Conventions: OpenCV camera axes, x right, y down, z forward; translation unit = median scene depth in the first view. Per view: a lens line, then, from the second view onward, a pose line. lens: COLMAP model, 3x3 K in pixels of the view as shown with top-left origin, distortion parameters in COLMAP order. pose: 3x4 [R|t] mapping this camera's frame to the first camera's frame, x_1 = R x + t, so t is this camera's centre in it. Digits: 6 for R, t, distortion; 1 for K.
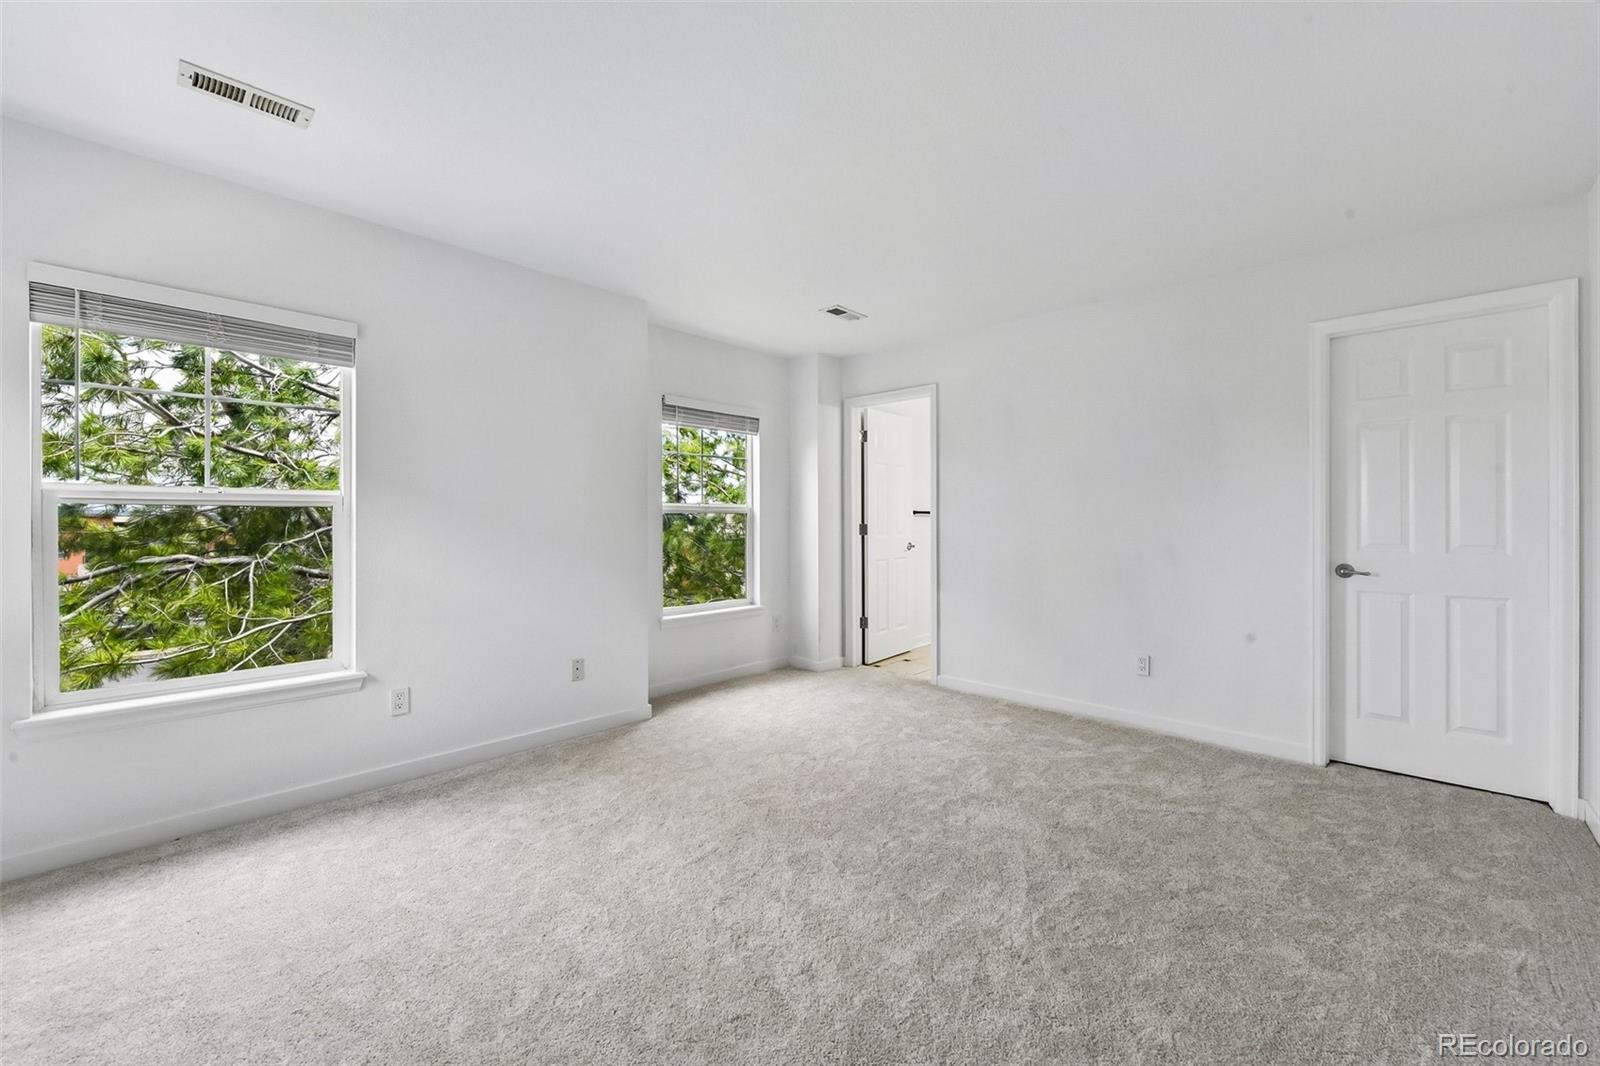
lens RADIAL K [[619.6, 0, 795.2], [0, 619.6, 525.1], [0, 0, 1]] dist [-0.001405, -0.000237]
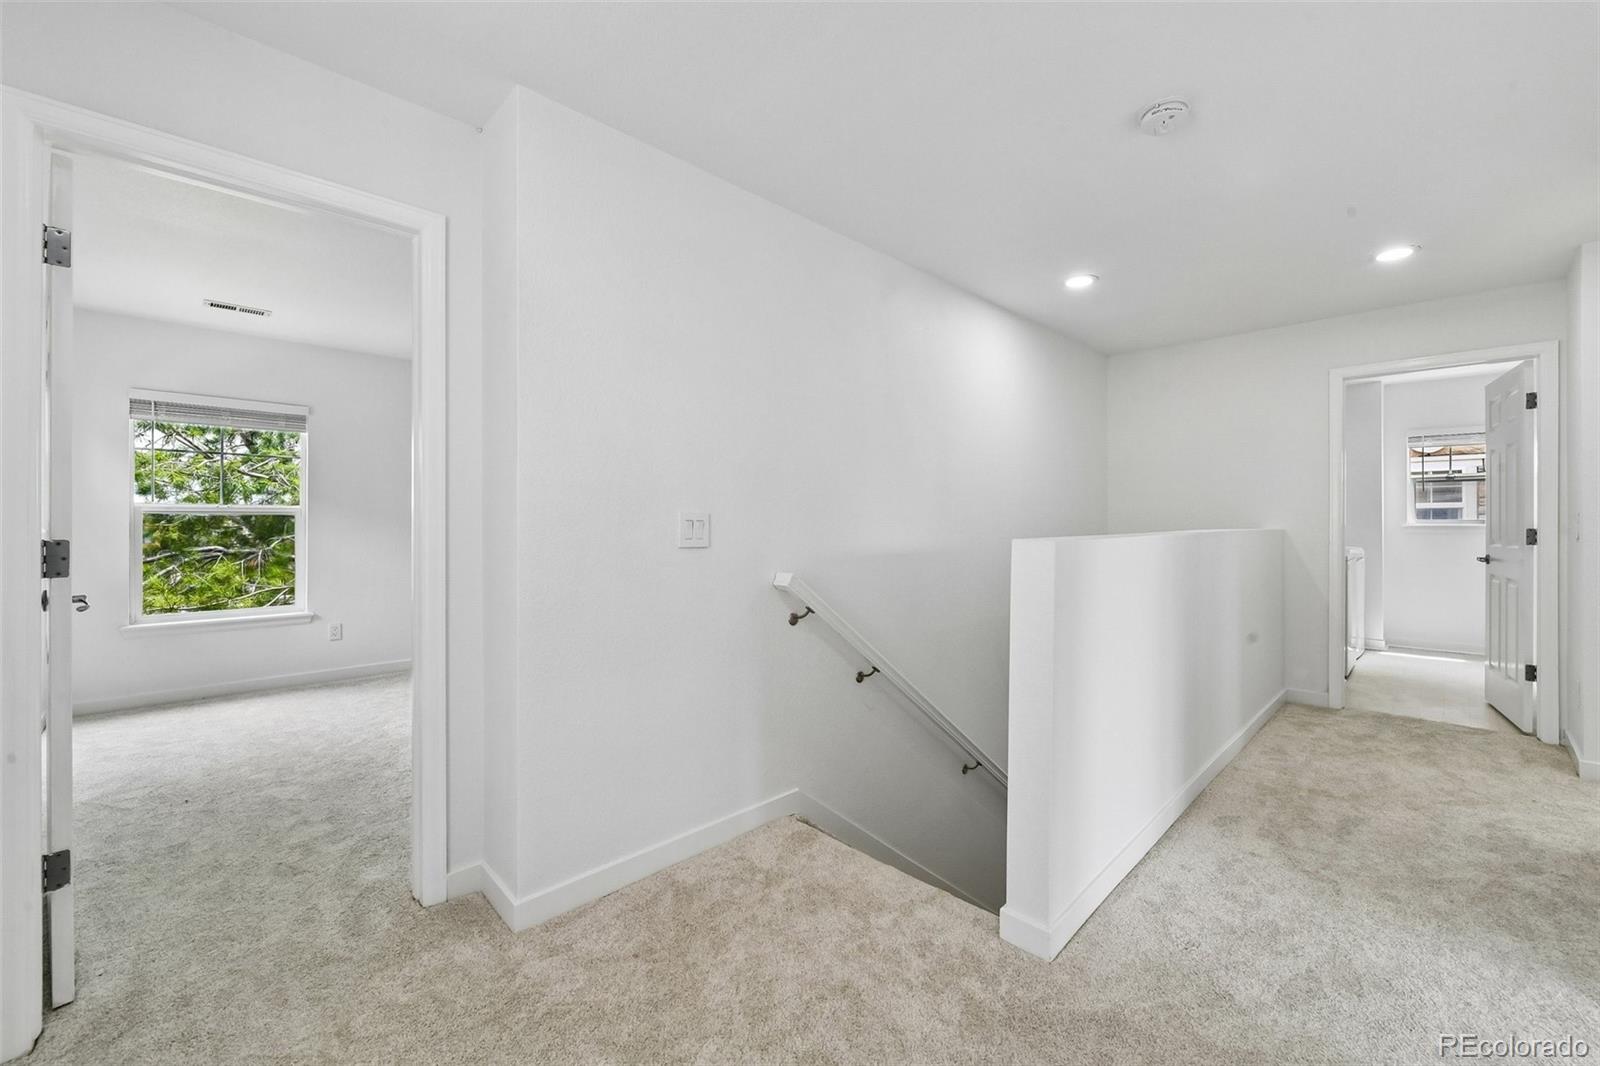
lens RADIAL K [[629.0, 0, 802.3], [0, 629.0, 526.3], [0, 0, 1]] dist [-0.001532, -0.001854]
pose [[0.999196, 0.000641, -0.040081, 0.640109], [-0.000445, 0.999988, 0.004898, -0.008322], [0.040084, -0.004876, 0.999184, -0.596464]]
